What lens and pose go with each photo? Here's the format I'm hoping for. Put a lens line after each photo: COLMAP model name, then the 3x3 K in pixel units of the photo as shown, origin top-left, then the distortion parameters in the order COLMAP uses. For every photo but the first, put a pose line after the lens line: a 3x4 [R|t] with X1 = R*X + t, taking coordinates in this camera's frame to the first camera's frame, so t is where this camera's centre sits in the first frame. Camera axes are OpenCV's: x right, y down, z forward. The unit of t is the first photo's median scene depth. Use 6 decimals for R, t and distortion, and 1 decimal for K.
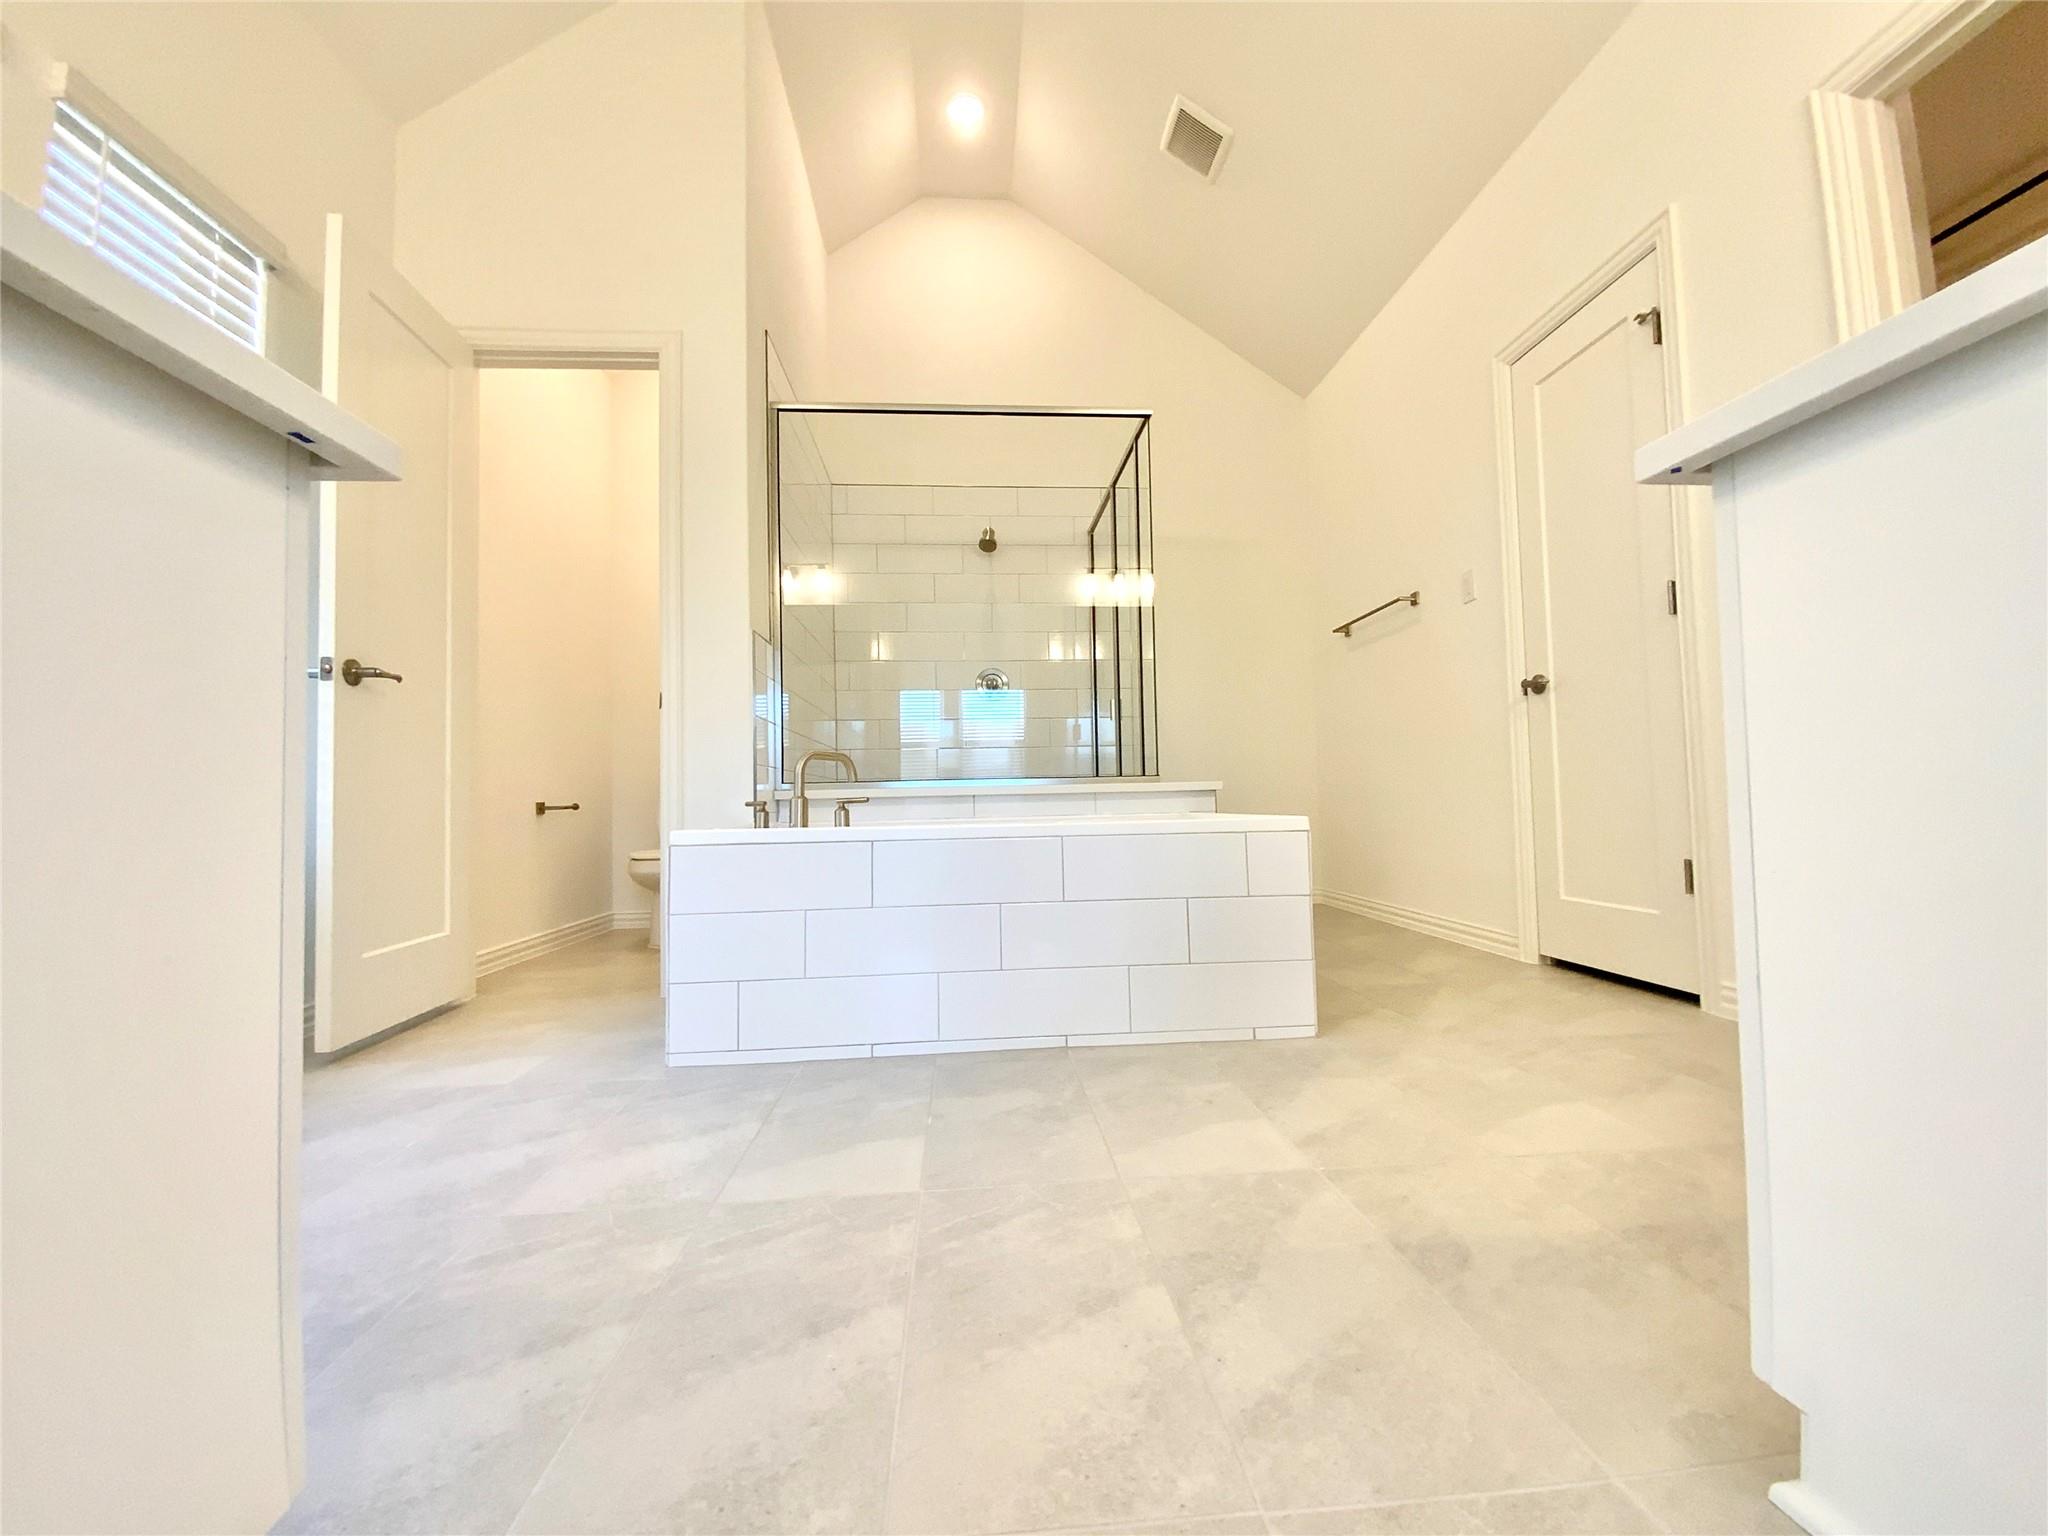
lens RADIAL K [[828.9, 0, 1023.8], [0, 828.9, 765.1], [0, 0, 1]] dist [0.010661, -0.009265]
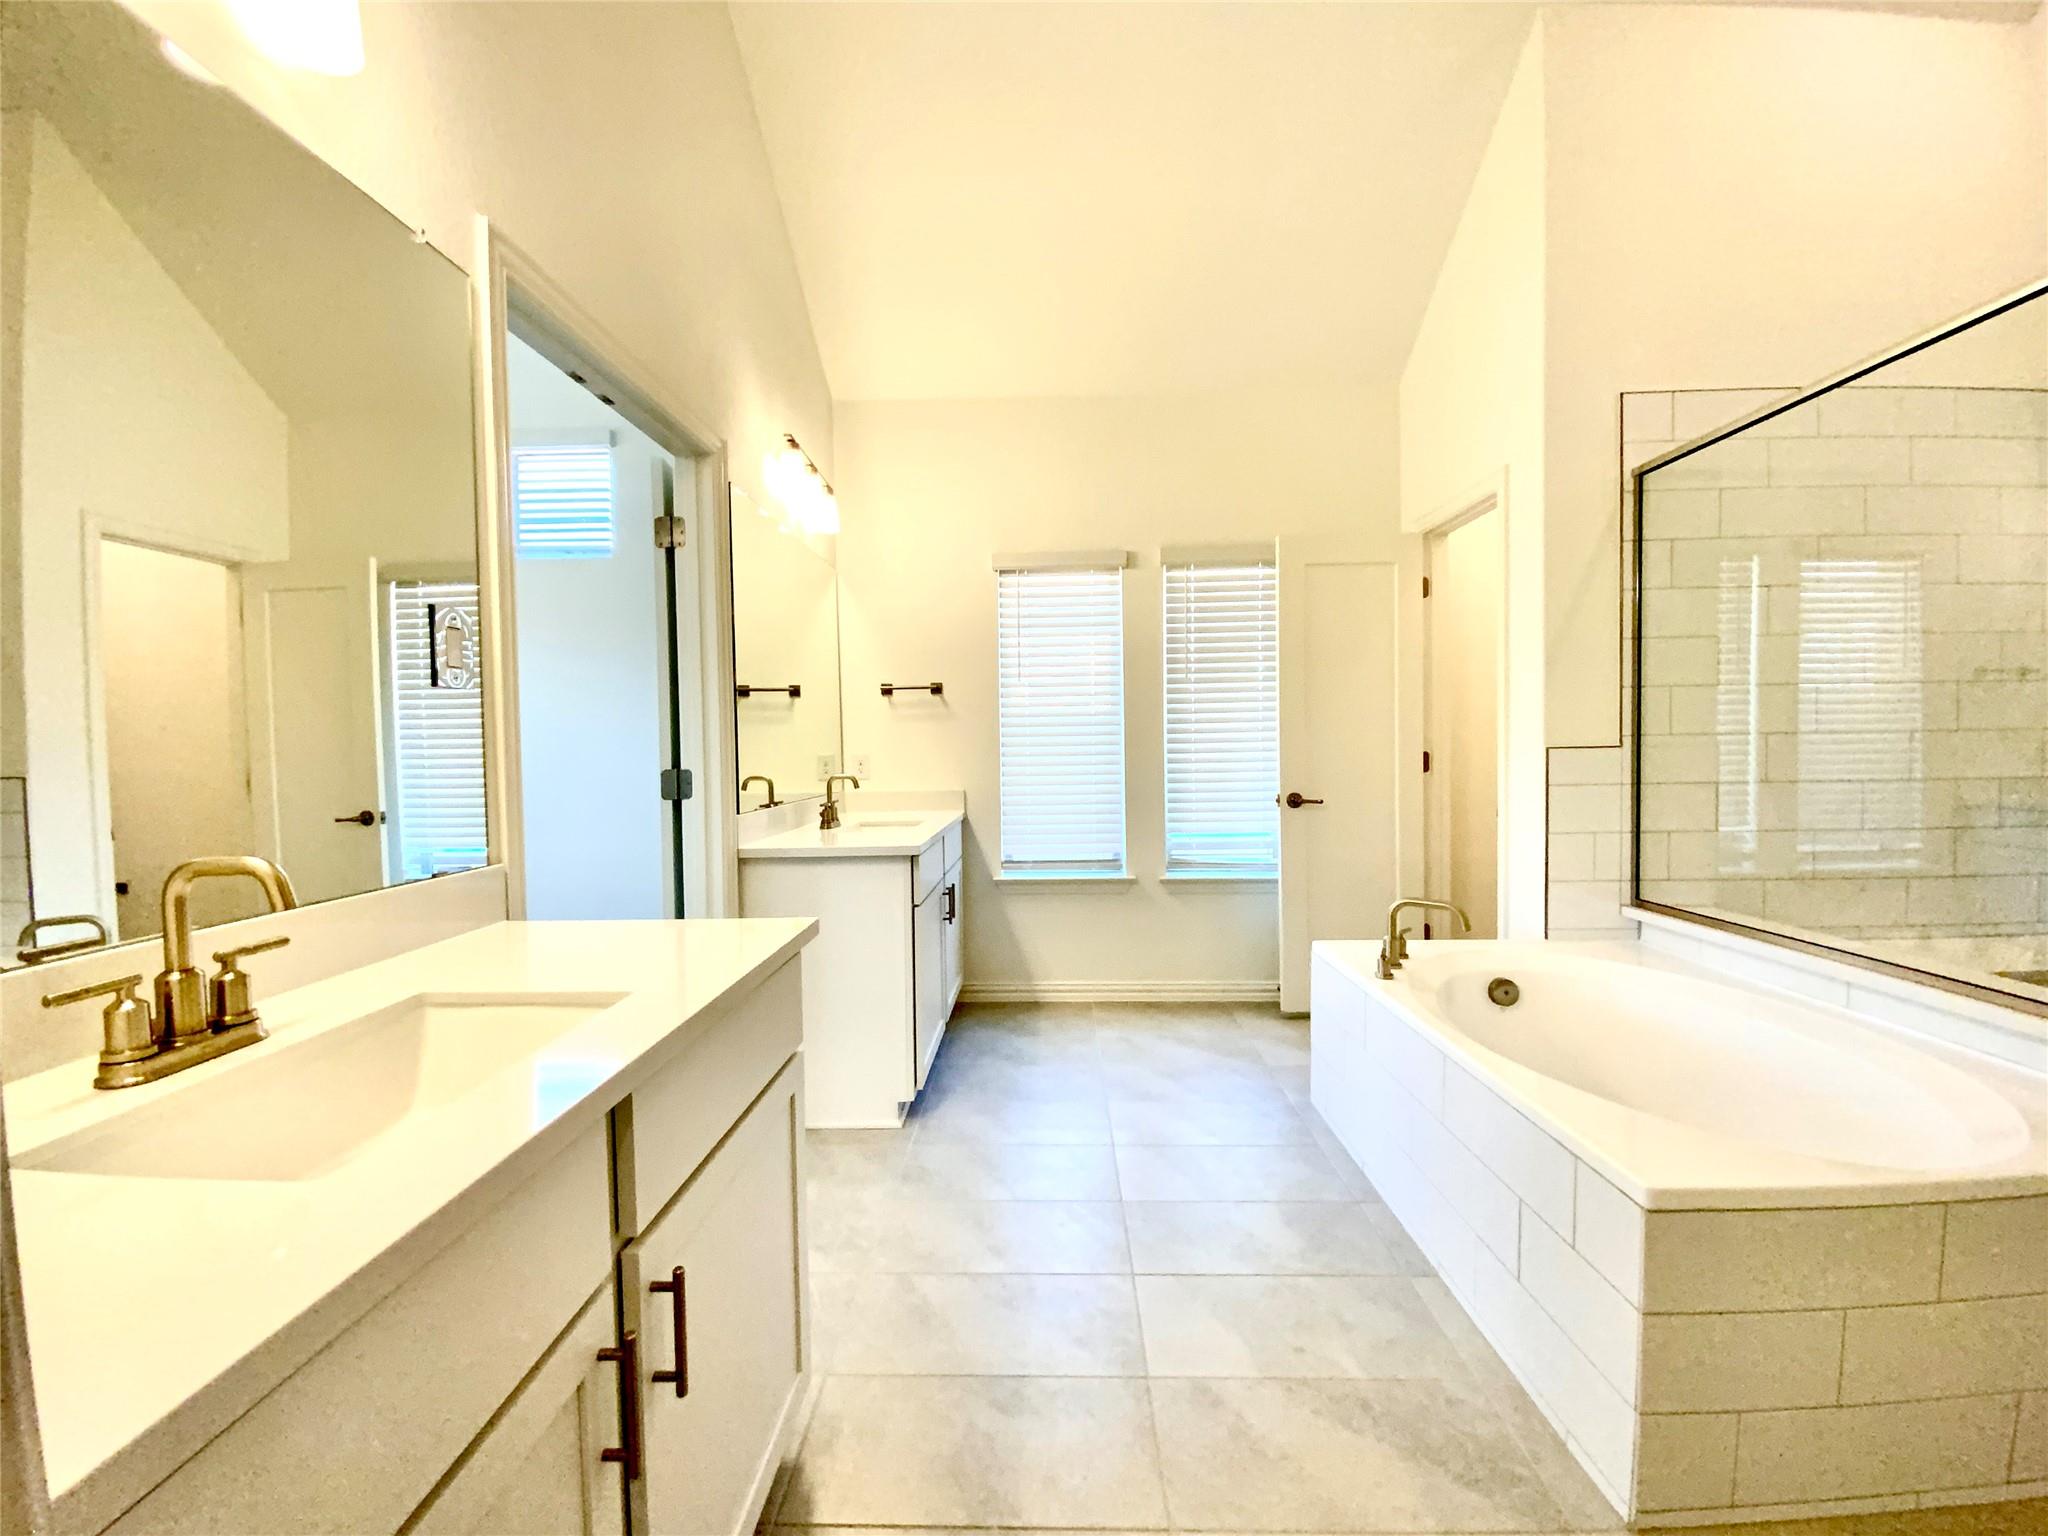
lens RADIAL K [[828.9, 0, 1027.9], [0, 828.9, 769.0], [0, 0, 1]] dist [0.010661, -0.009265]
pose [[-0.099939, 0.049714, -0.993751, 0.993979], [0.058428, 0.997321, 0.044017, -0.295803], [0.993277, -0.053663, -0.102576, 0.656507]]
